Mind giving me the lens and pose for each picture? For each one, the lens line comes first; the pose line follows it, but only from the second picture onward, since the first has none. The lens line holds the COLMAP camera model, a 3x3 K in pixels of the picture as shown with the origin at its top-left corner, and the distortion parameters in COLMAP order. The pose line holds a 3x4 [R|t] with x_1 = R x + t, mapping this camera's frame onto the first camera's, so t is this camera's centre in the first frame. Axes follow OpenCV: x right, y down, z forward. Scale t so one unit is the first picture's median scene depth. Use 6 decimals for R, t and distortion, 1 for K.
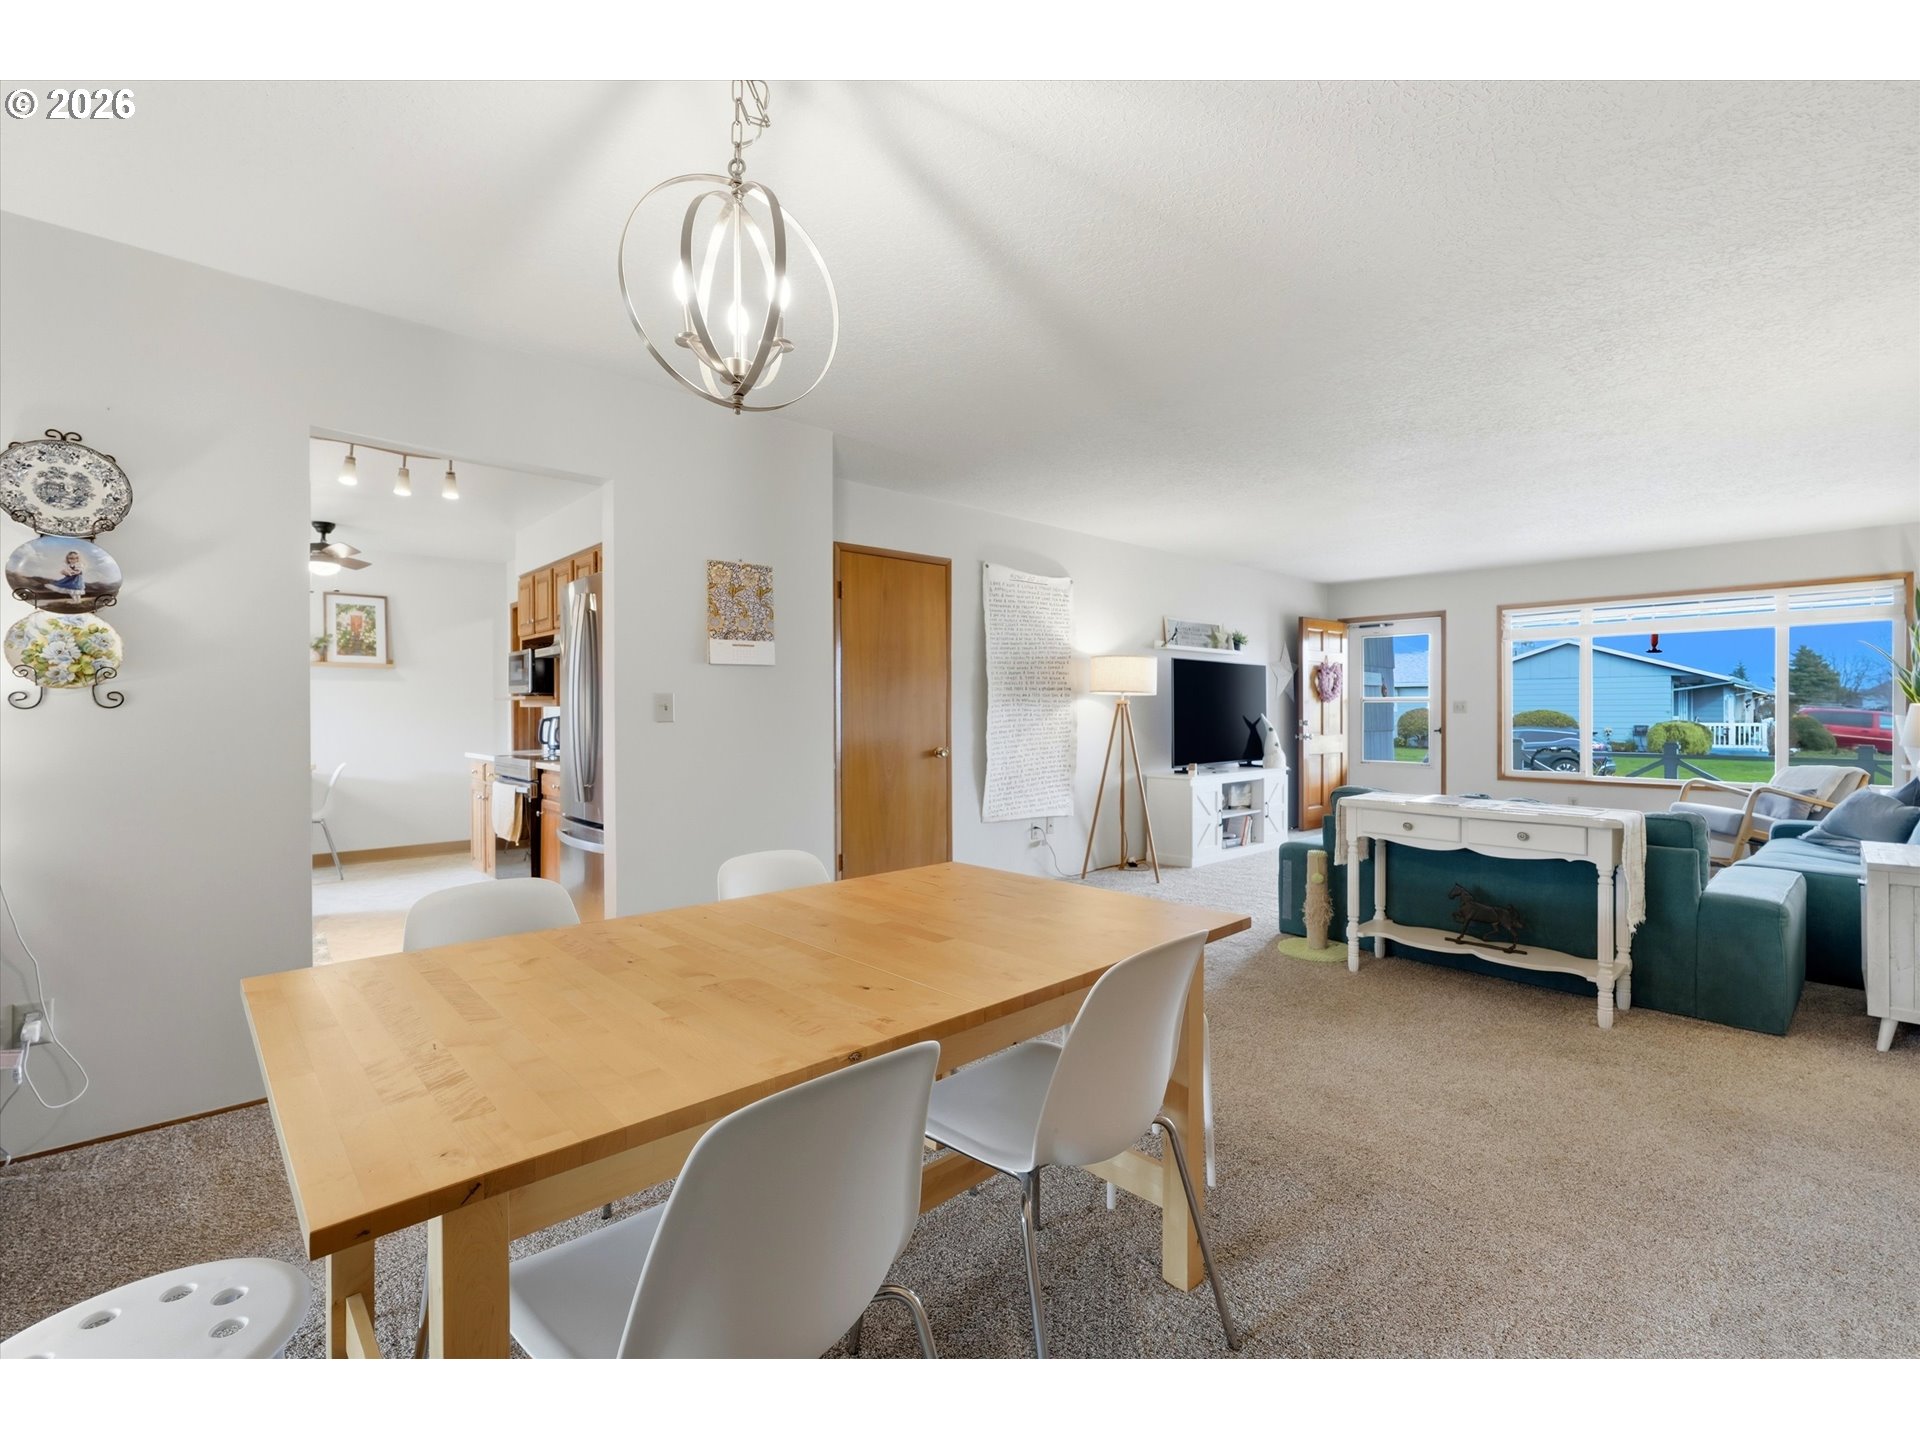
lens RADIAL K [[853.1, 0, 957.9], [0, 853.1, 716.5], [0, 0, 1]] dist [-0.010681, 0.007038]
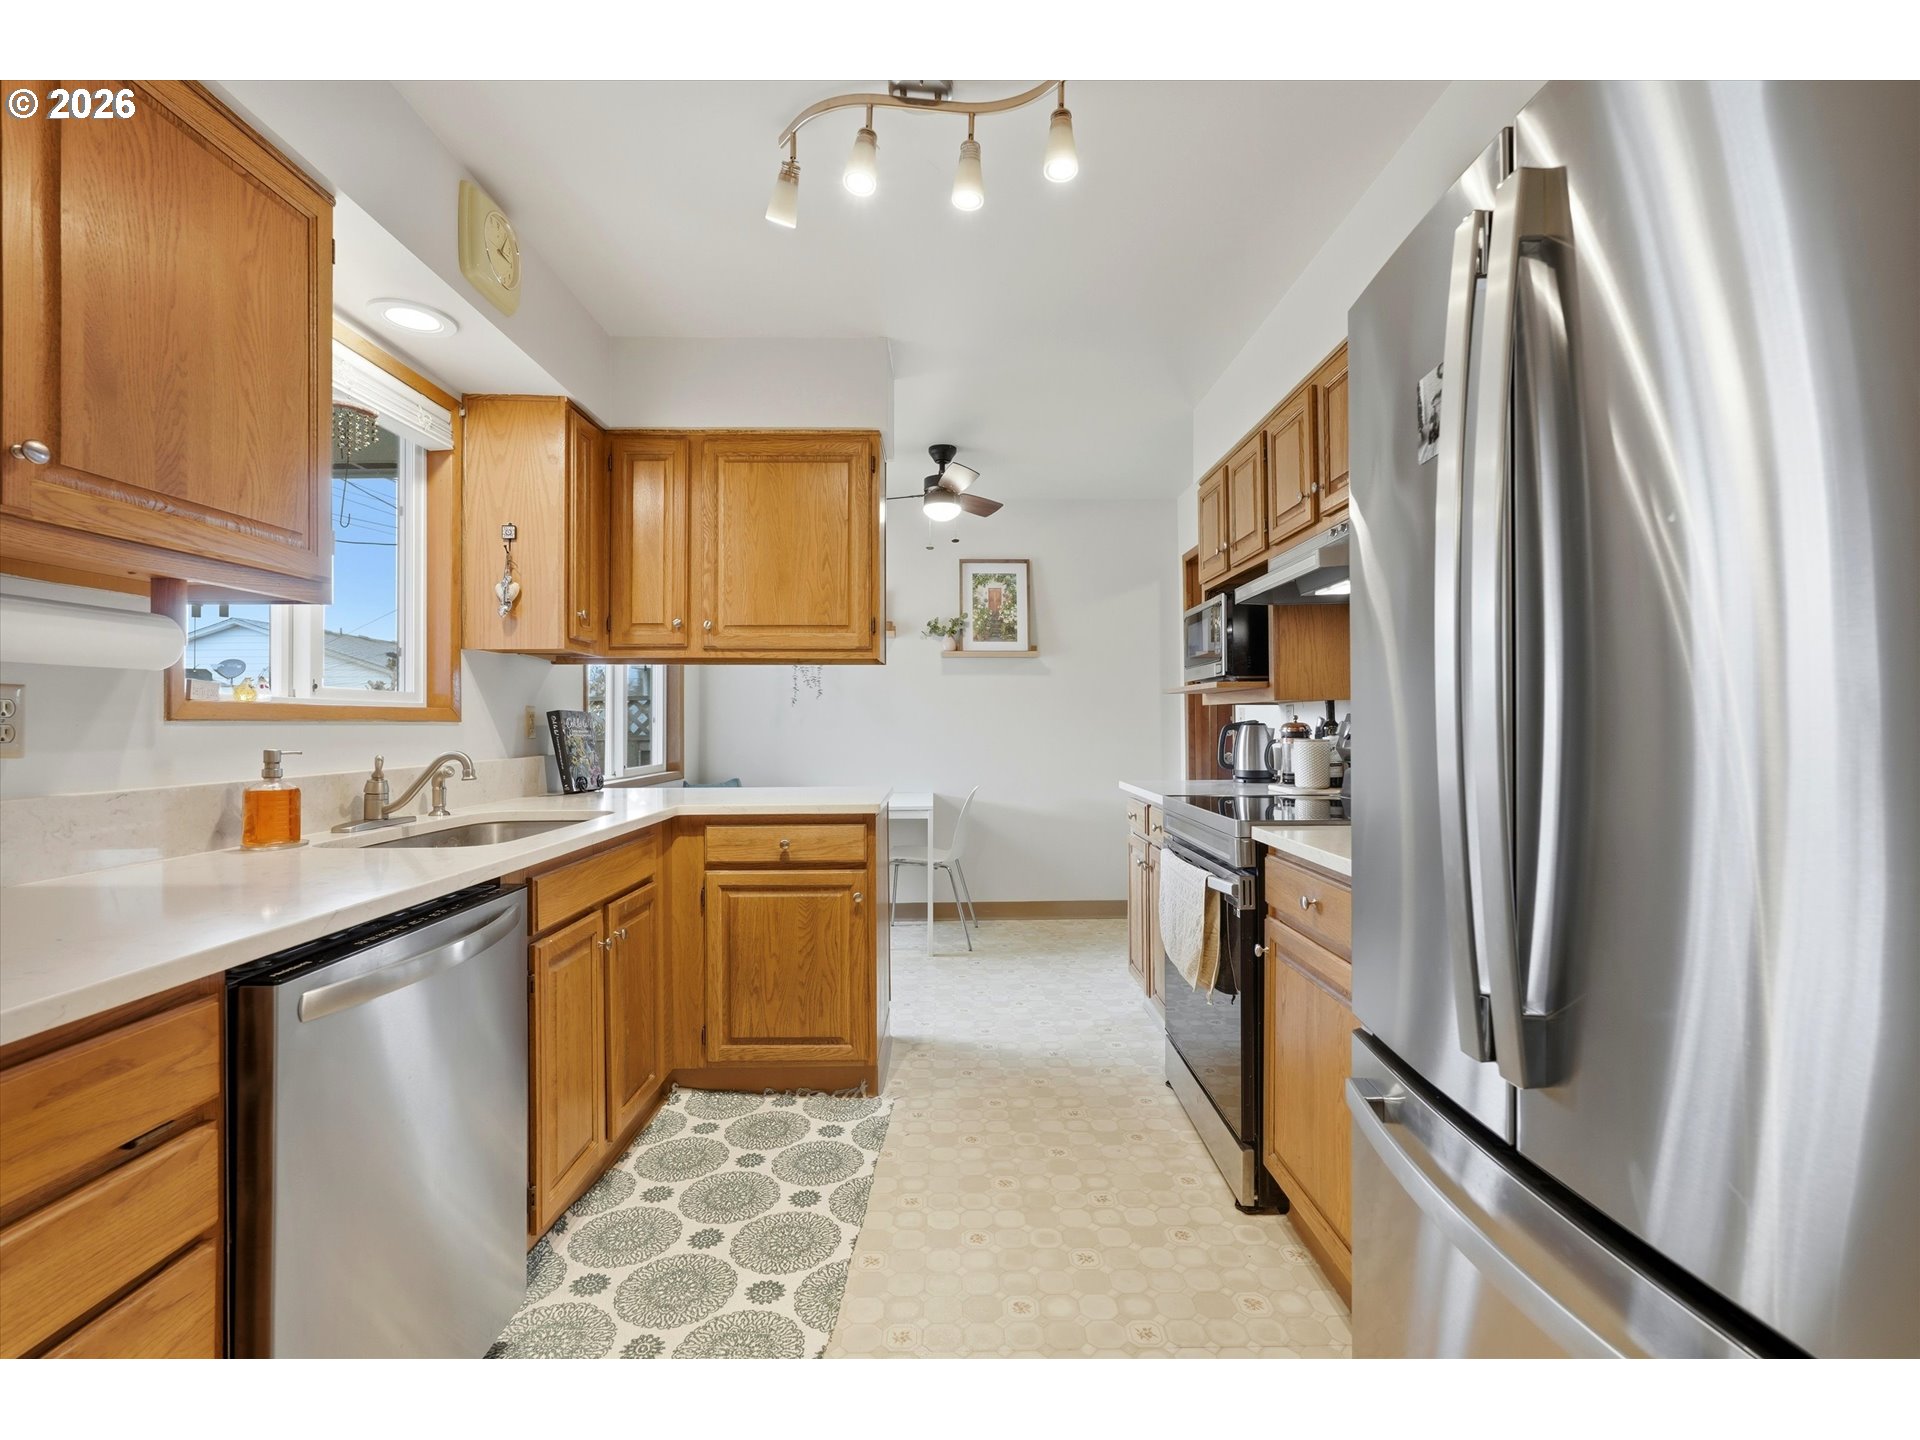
lens RADIAL K [[853.1, 0, 954.9], [0, 853.1, 716.4], [0, 0, 1]] dist [-0.010681, 0.007038]
pose [[0.741604, -0.006178, -0.670809, -0.302777], [-0.000559, 0.999952, -0.009827, 0.002932], [0.670837, 0.007663, 0.741565, 0.553401]]
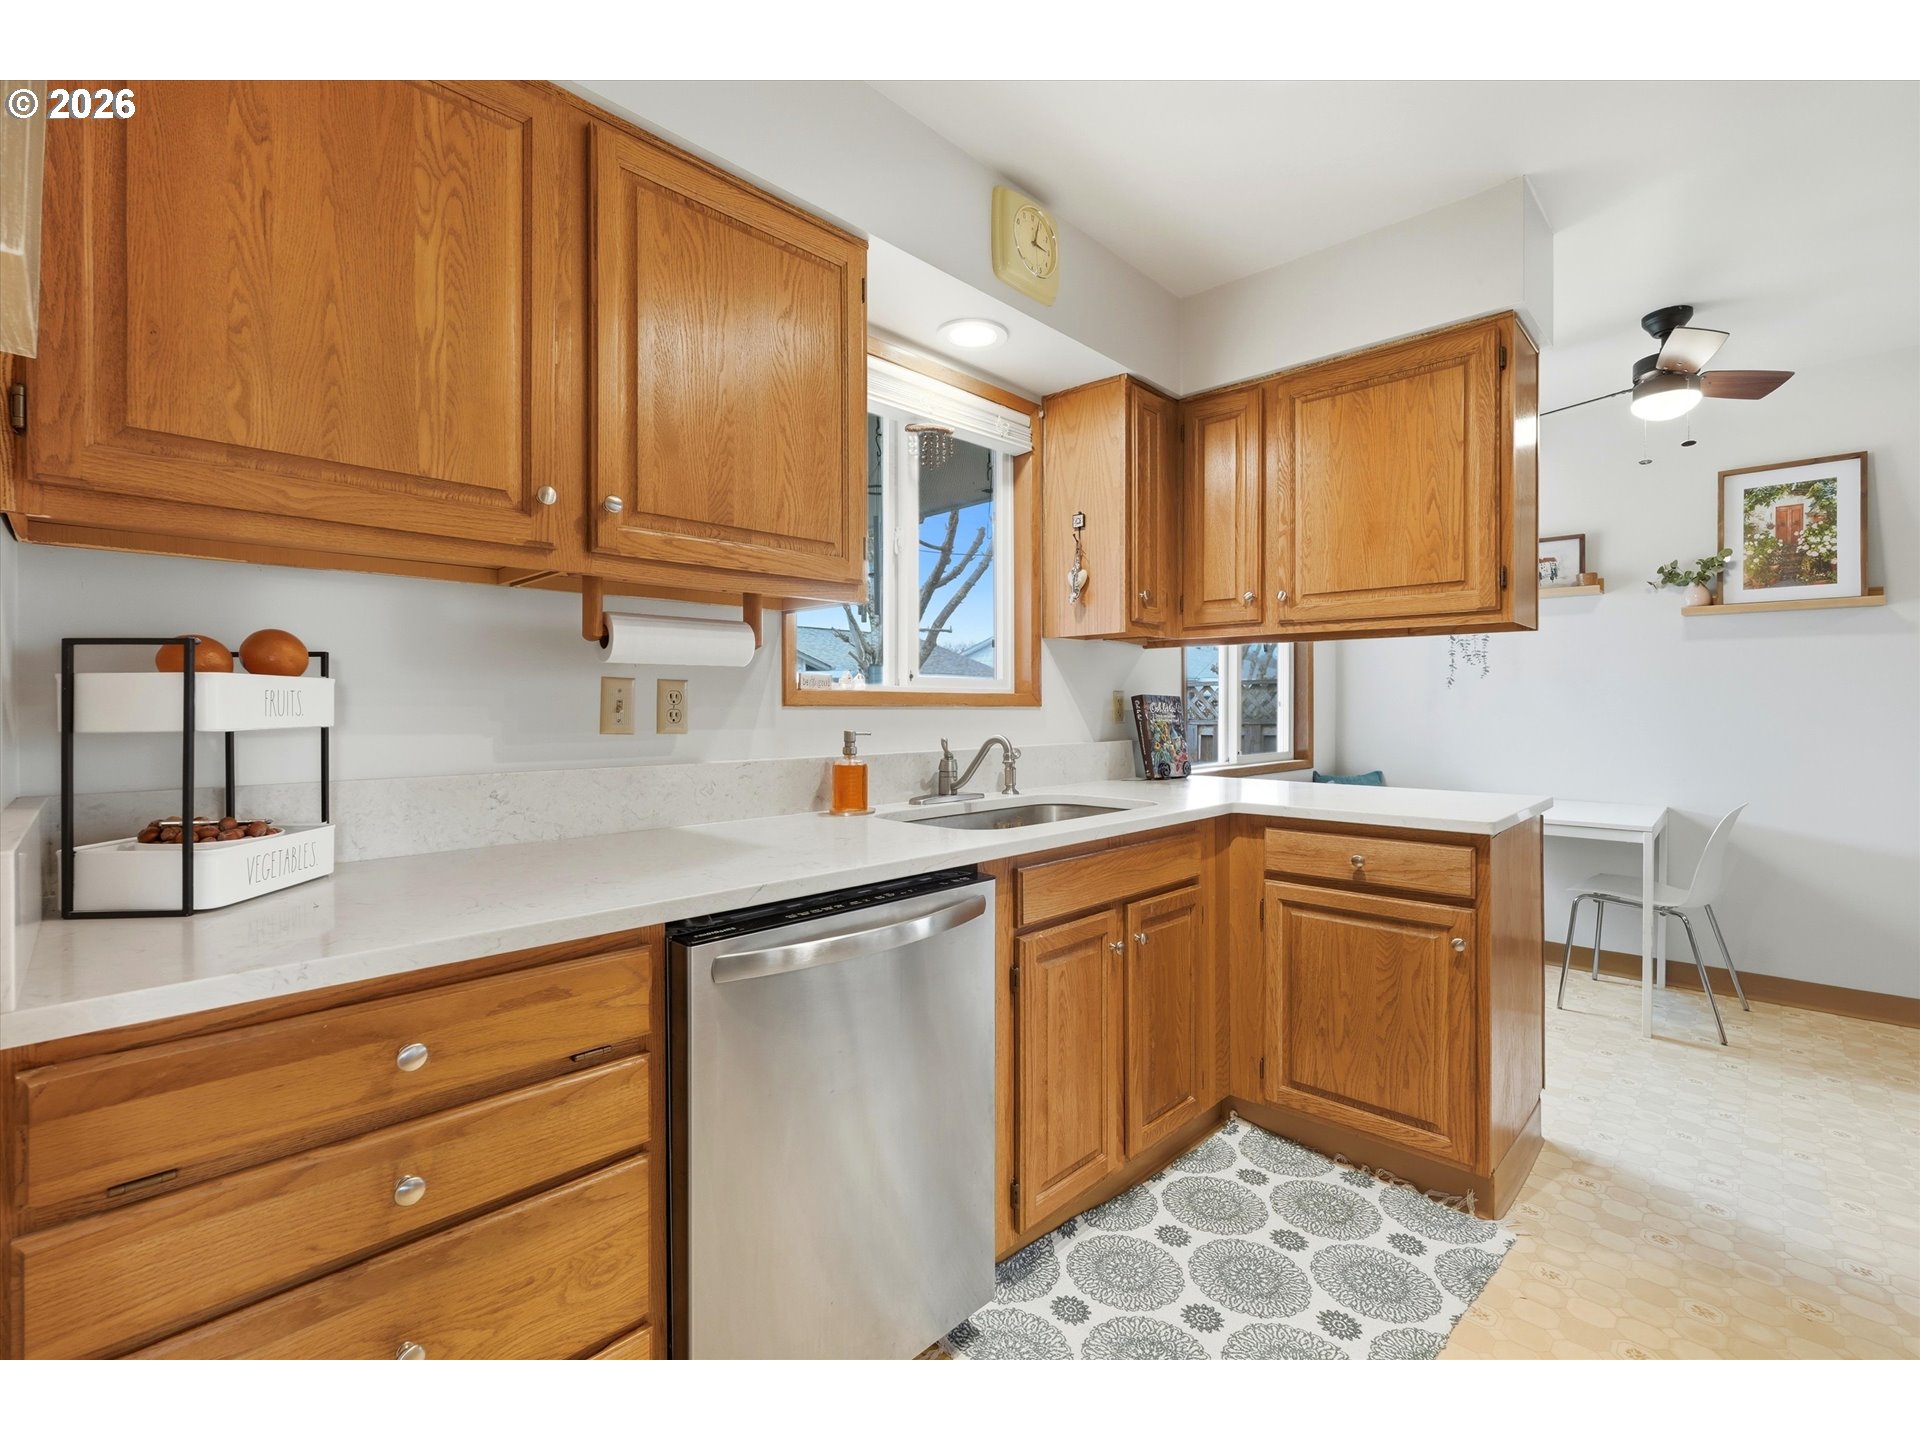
lens RADIAL K [[853.1, 0, 976.7], [0, 853.1, 705.0], [0, 0, 1]] dist [-0.010681, 0.007038]
pose [[0.070944, 0.001906, -0.997478, -0.326027], [-0.005840, 0.999982, 0.001495, 0.000021], [0.997463, 0.005719, 0.070954, 0.652058]]
